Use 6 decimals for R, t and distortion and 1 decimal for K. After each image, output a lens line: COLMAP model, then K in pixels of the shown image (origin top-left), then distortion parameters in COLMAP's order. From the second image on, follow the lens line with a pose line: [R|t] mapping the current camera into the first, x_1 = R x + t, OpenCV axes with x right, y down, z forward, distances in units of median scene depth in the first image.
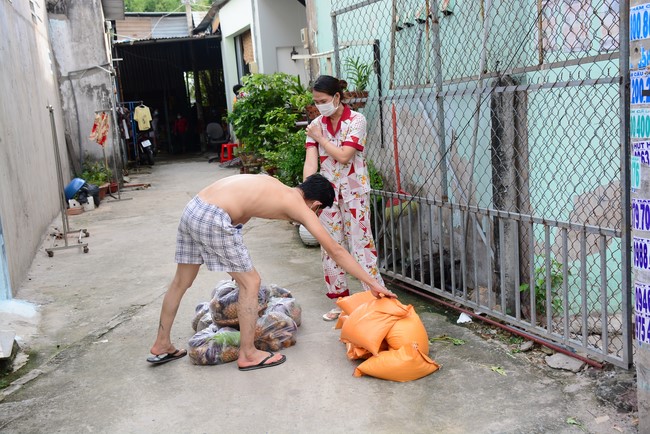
lens RADIAL K [[762.2, 0, 325.0], [0, 762.2, 217.0], [0, 0, 1]] dist [-0.015510, 0.299965]
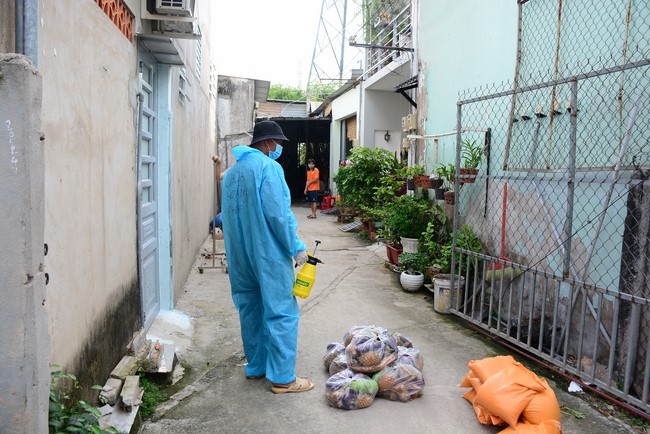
lens RADIAL K [[557.3, 0, 325.0], [0, 557.3, 217.0], [0, 0, 1]] dist [-0.190315, 0.140185]
pose [[0.987234, 0.103842, -0.120769, -0.085662], [-0.111401, 0.992104, -0.057606, -0.020198], [0.113834, 0.070324, 0.991008, 0.164195]]
